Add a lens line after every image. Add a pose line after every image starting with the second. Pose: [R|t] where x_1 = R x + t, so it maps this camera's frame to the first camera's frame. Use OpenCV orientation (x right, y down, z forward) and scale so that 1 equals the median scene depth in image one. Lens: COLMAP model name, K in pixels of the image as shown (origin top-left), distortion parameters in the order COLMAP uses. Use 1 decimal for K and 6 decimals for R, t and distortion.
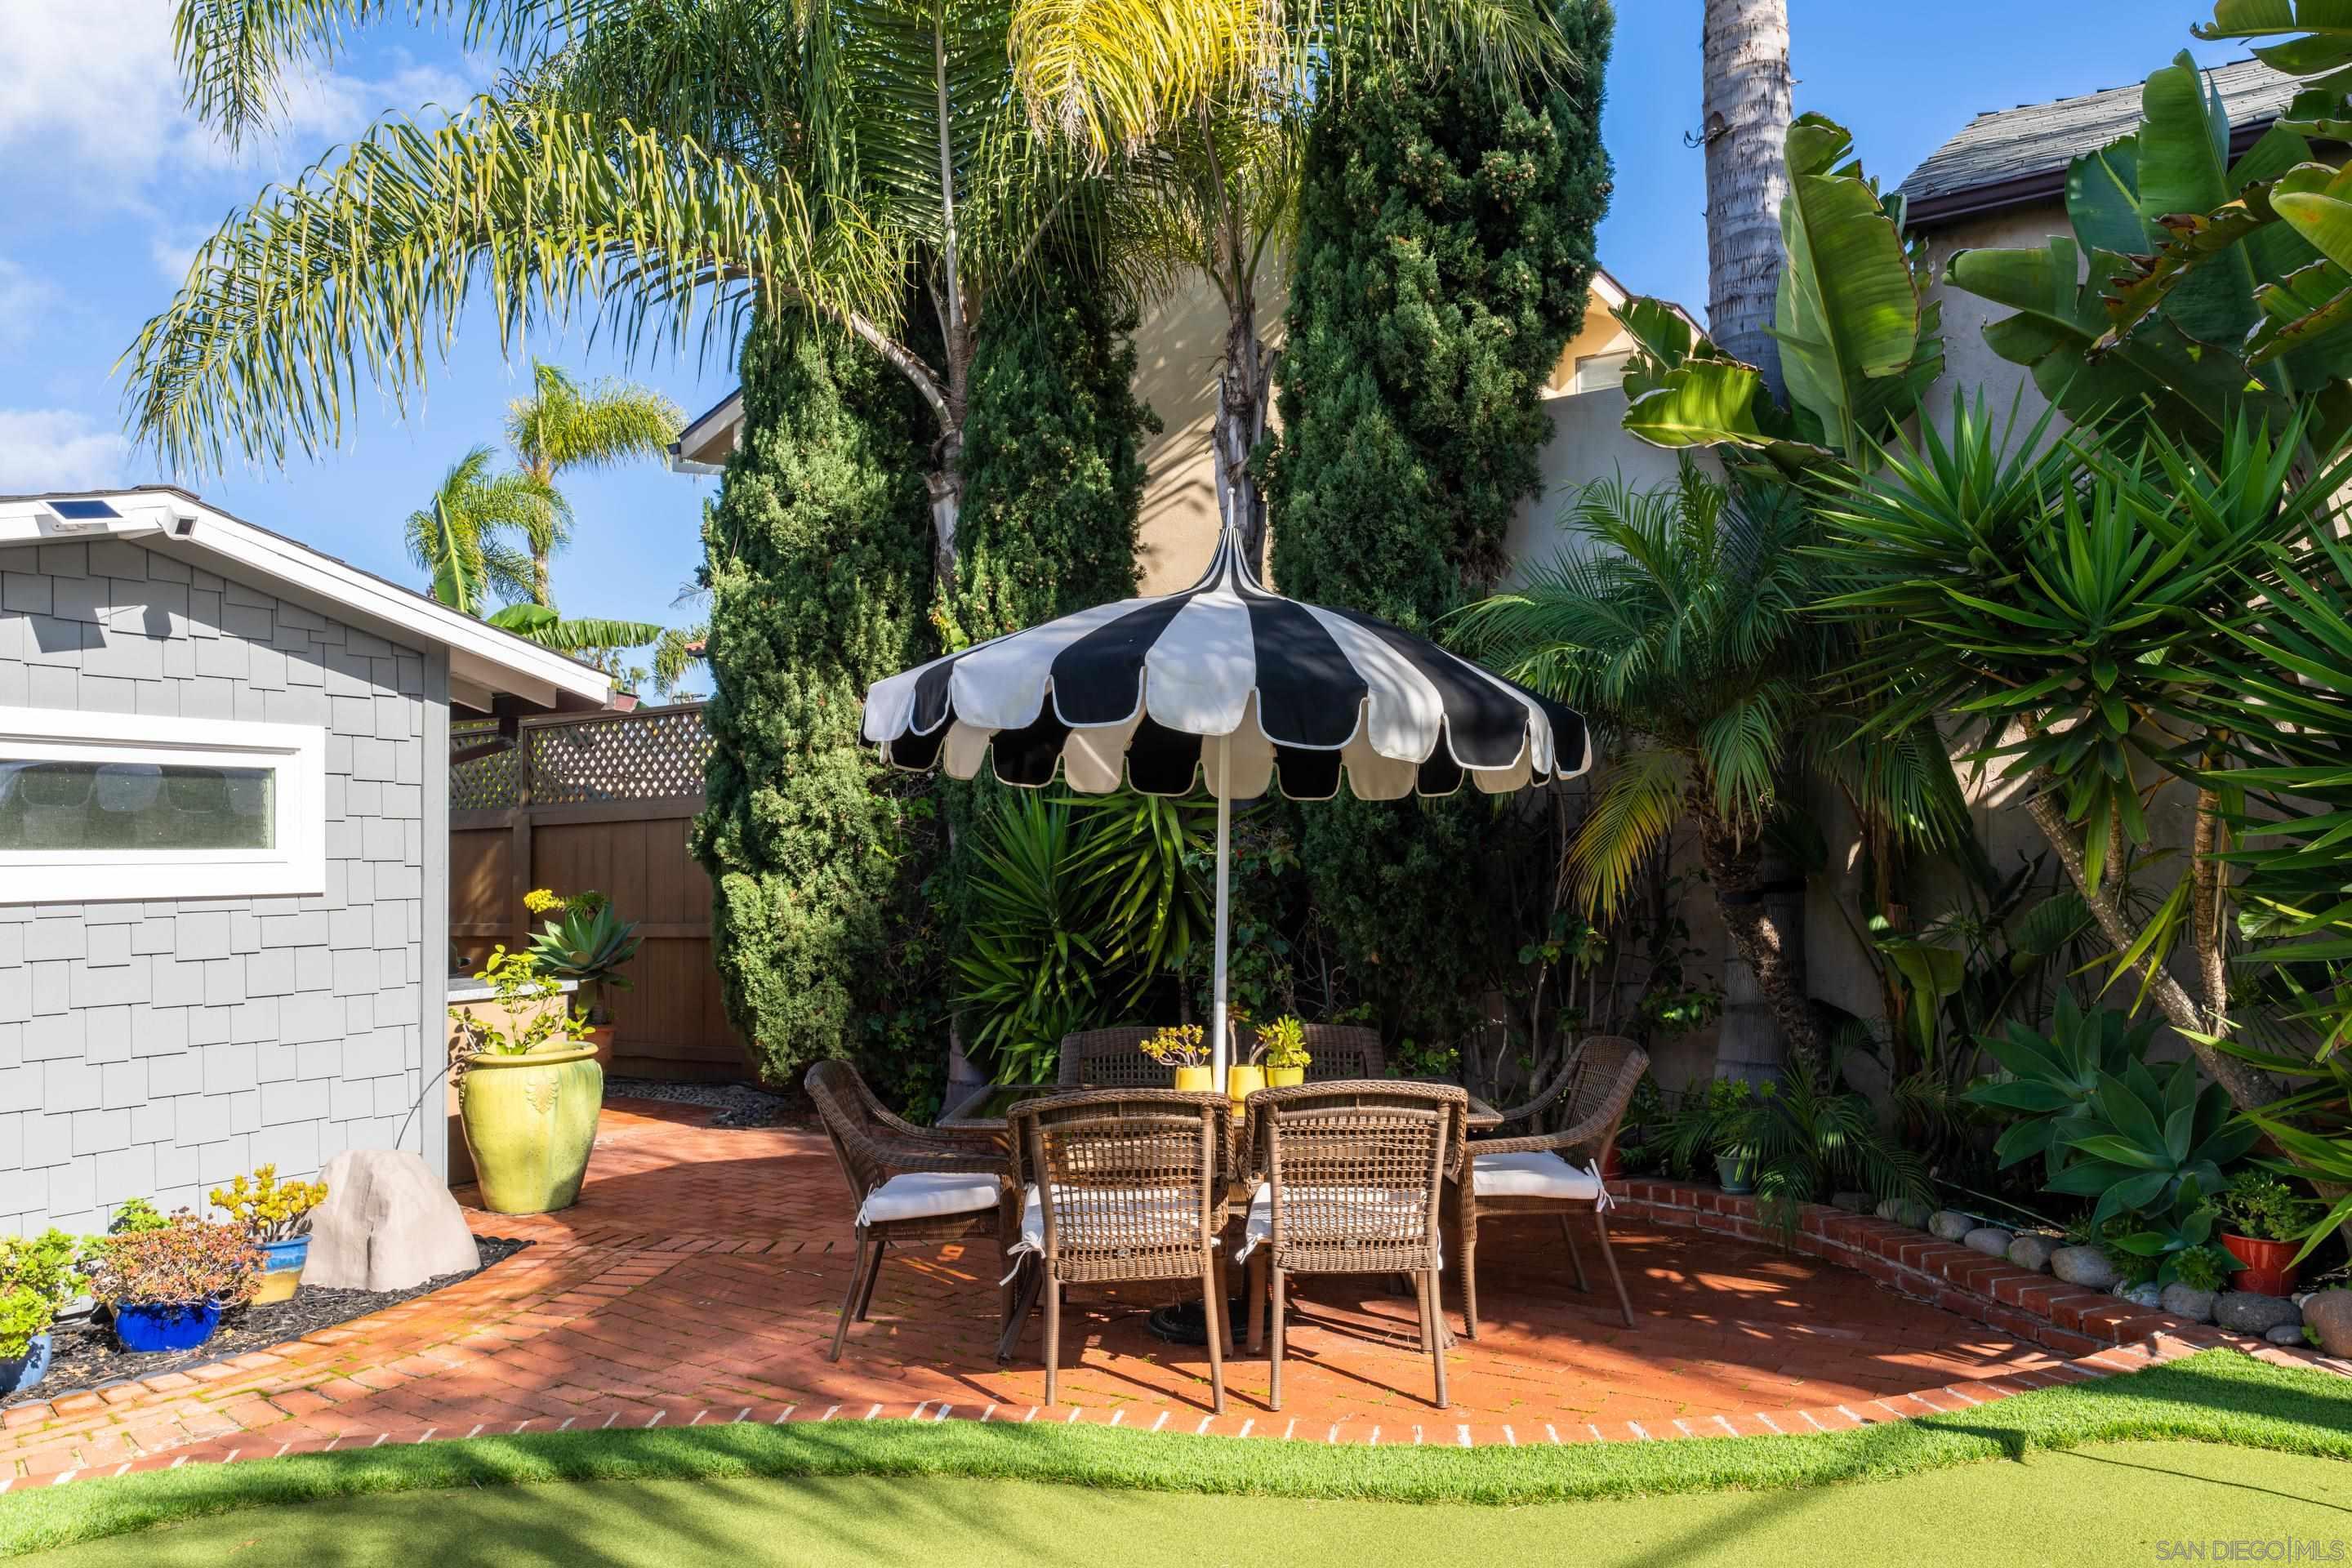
lens RADIAL K [[1561.7, 0, 1231.9], [0, 1561.7, 788.7], [0, 0, 1]] dist [-0.004637, -0.001900]
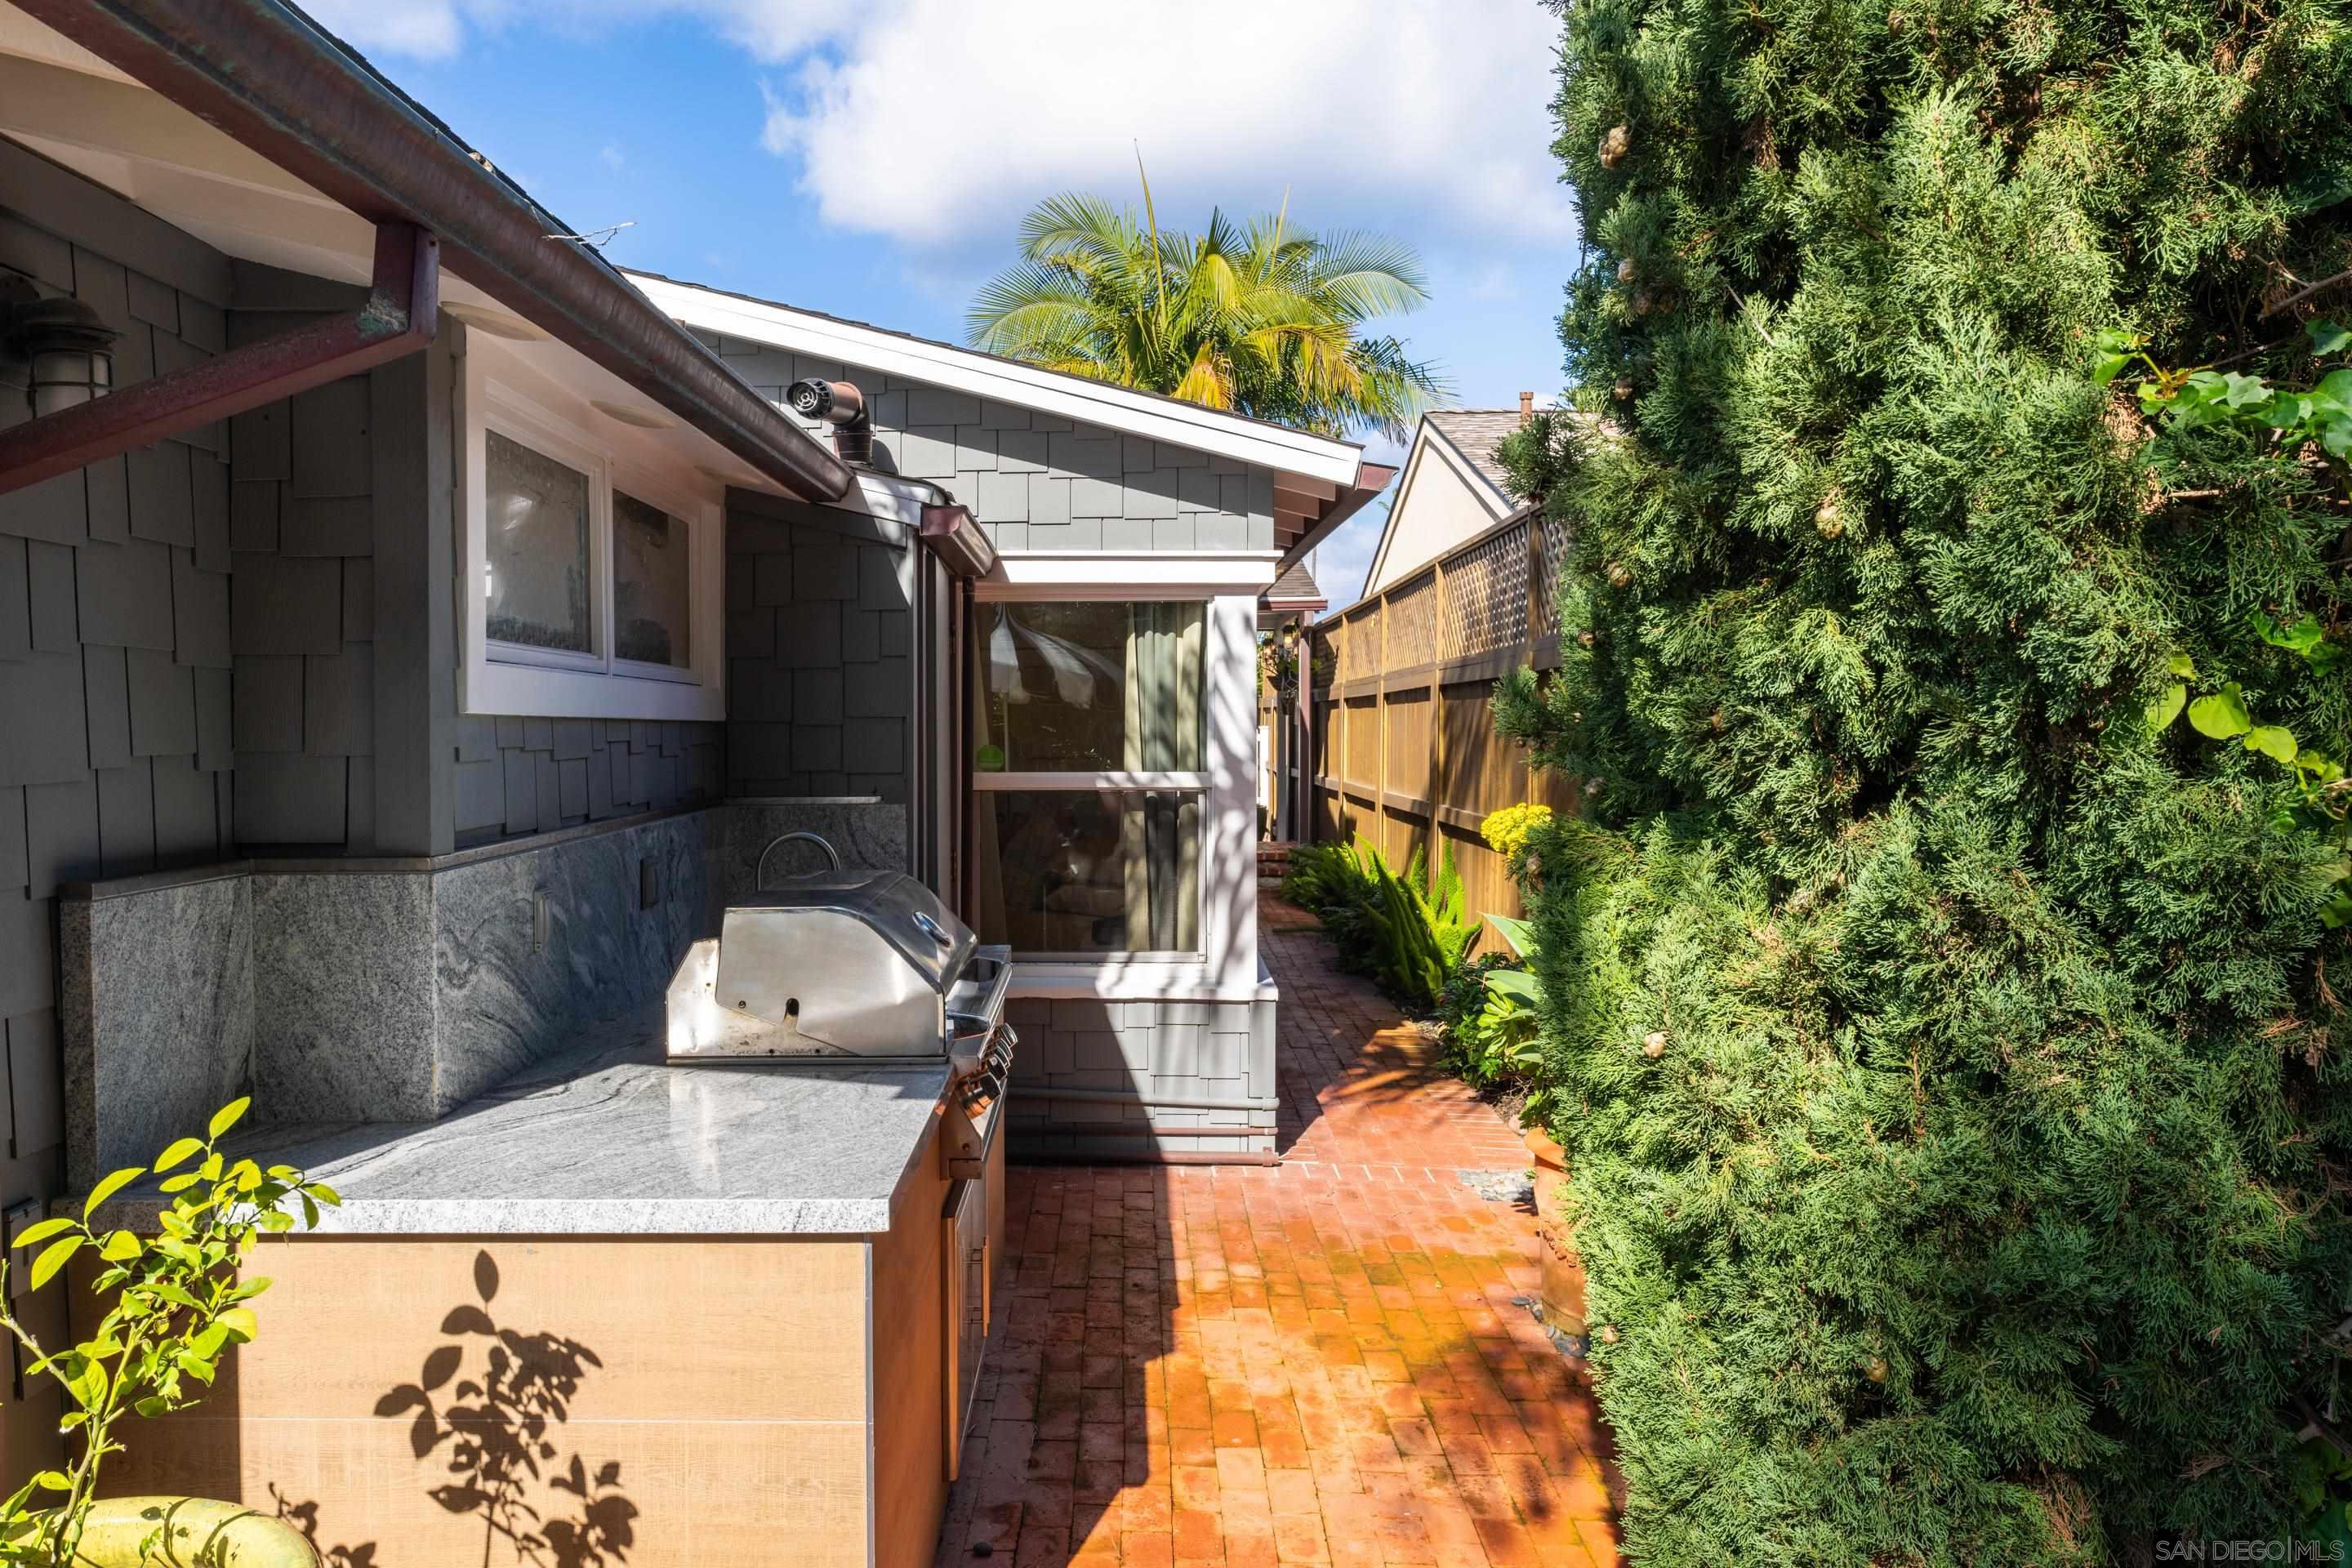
lens RADIAL K [[1873.3, 0, 937.8], [0, 1873.3, 776.9], [0, 0, 1]] dist [-0.001768, -0.002719]
pose [[0.472682, 0.034353, -0.880563, -0.151386], [0.040597, 0.997330, 0.060700, 0.034736], [0.880298, -0.064440, 0.470025, 0.993788]]
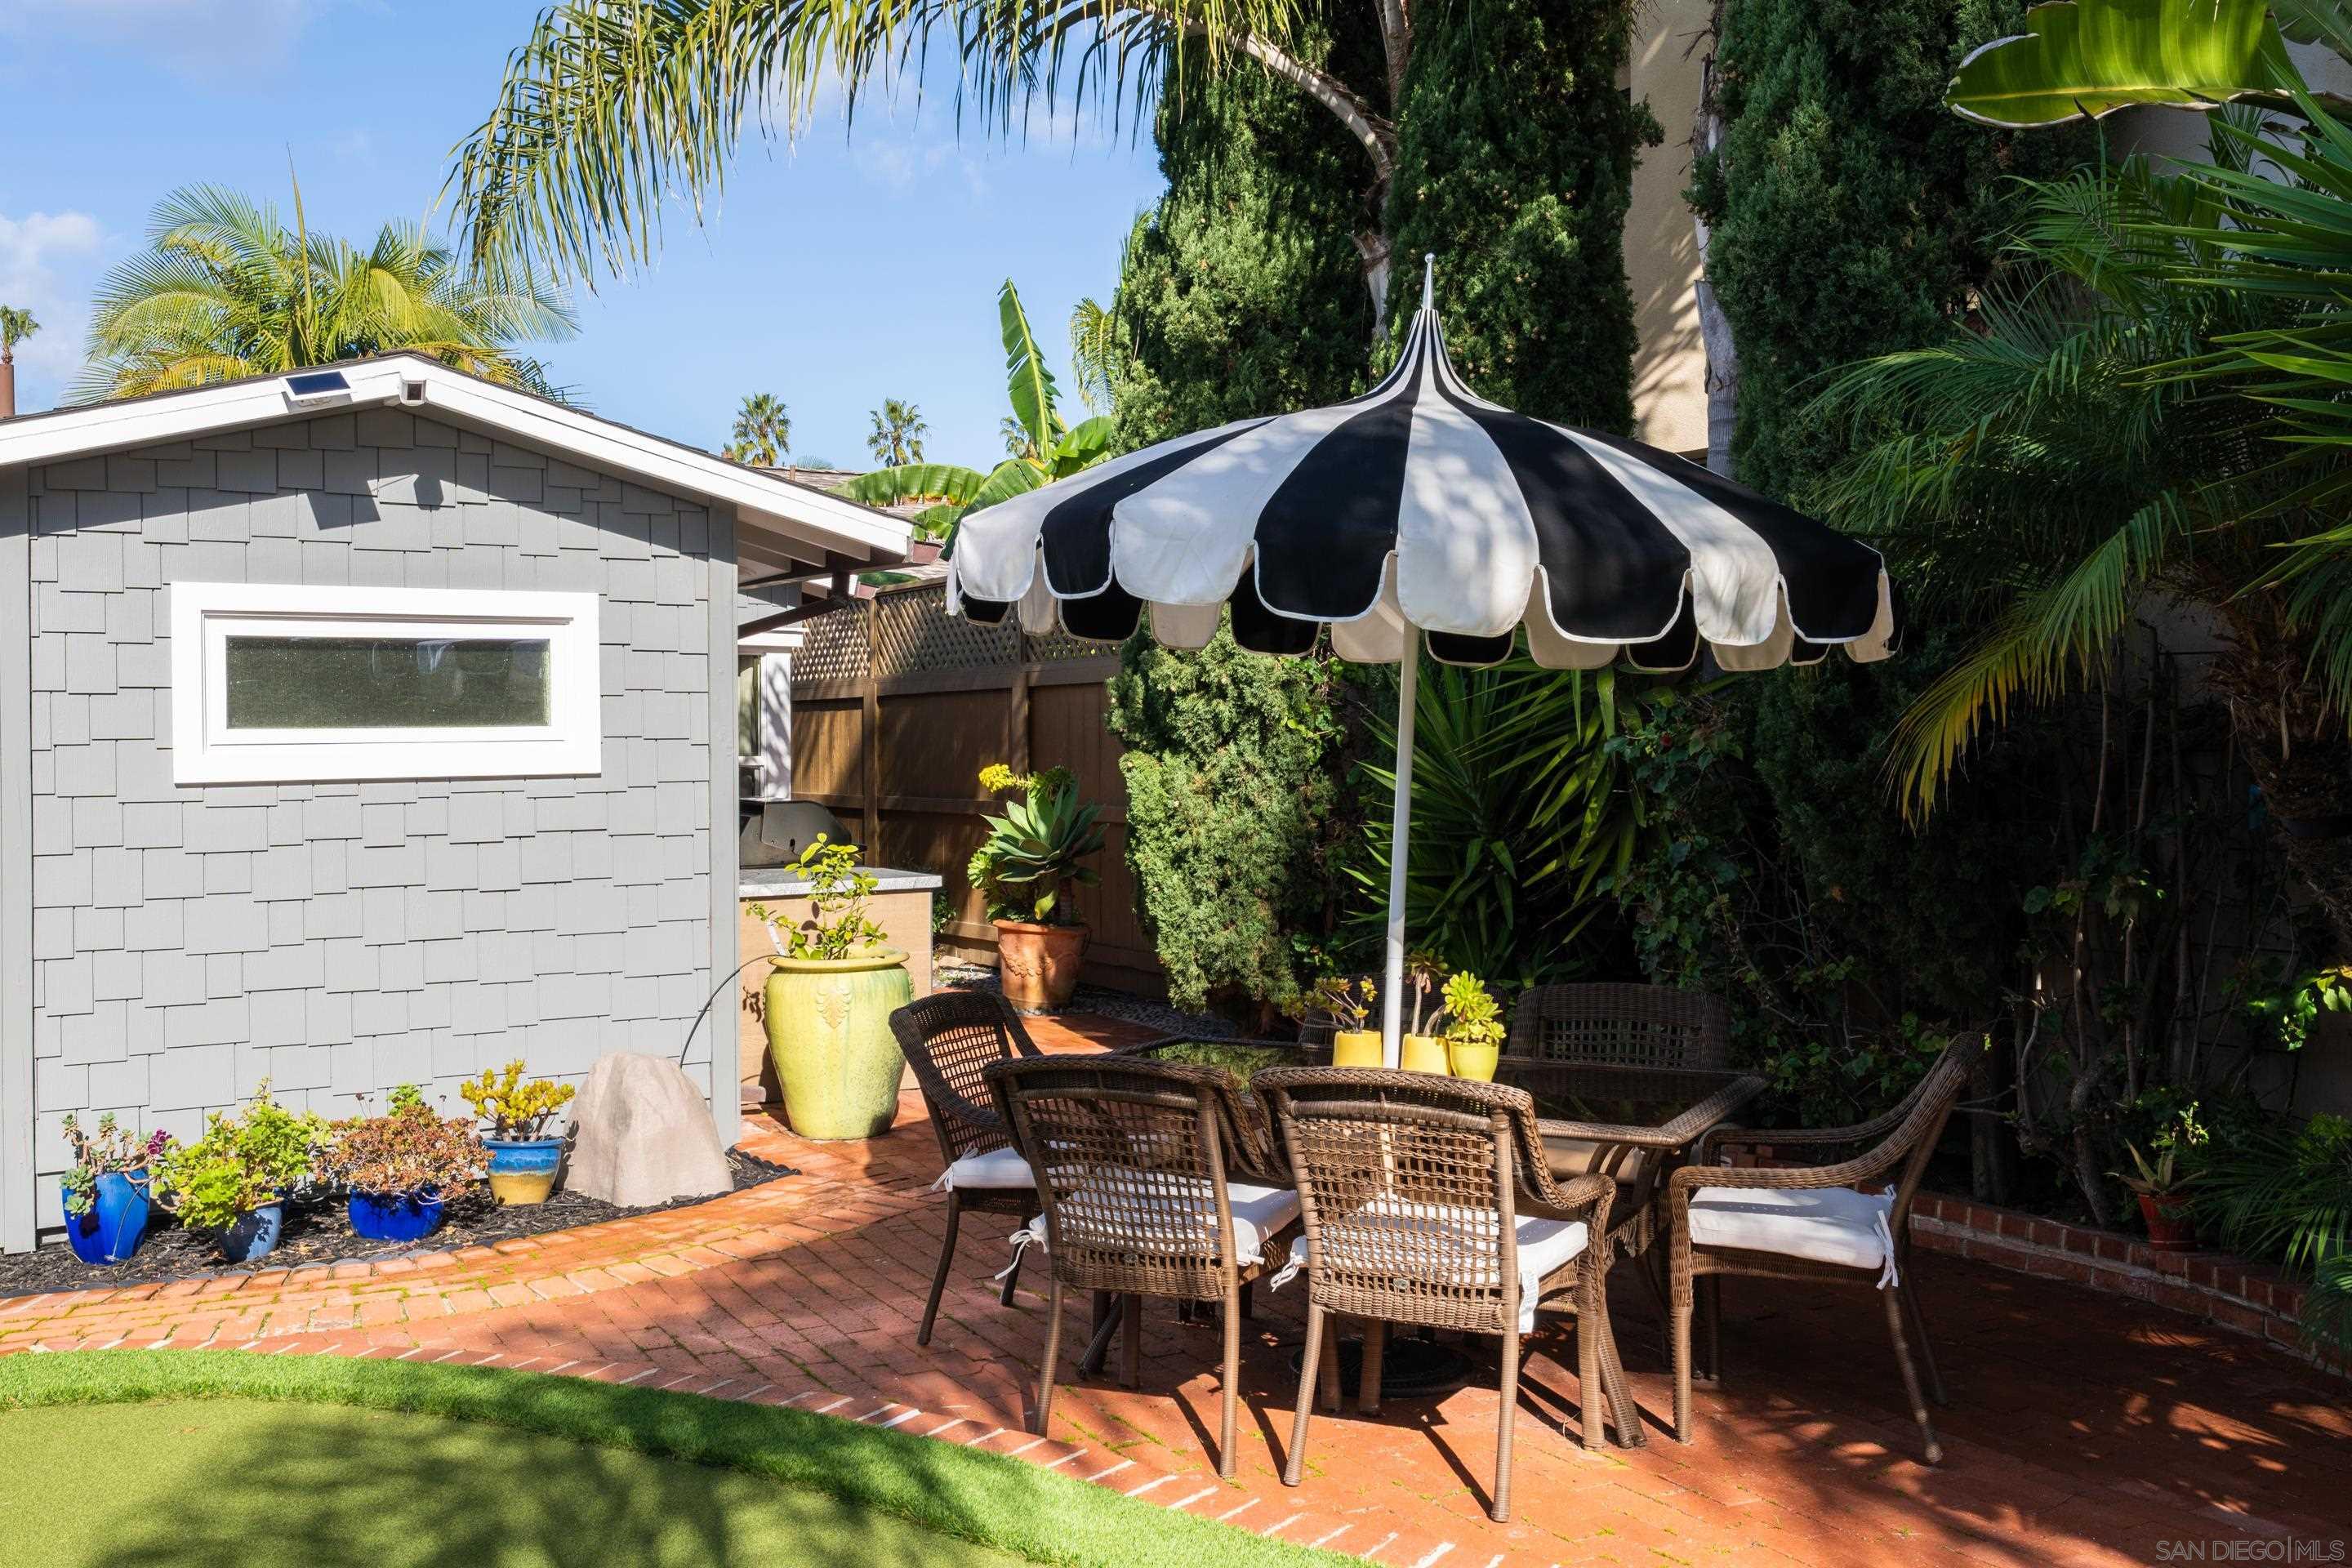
lens RADIAL K [[2114.2, 0, 1174.4], [0, 2114.2, 711.2], [0, 0, 1]] dist [-0.000817, -0.000502]
pose [[0.890670, 0.006645, -0.454601, 0.253008], [0.013300, 0.999084, 0.040662, -0.014504], [0.454455, -0.042262, 0.889767, 0.035578]]
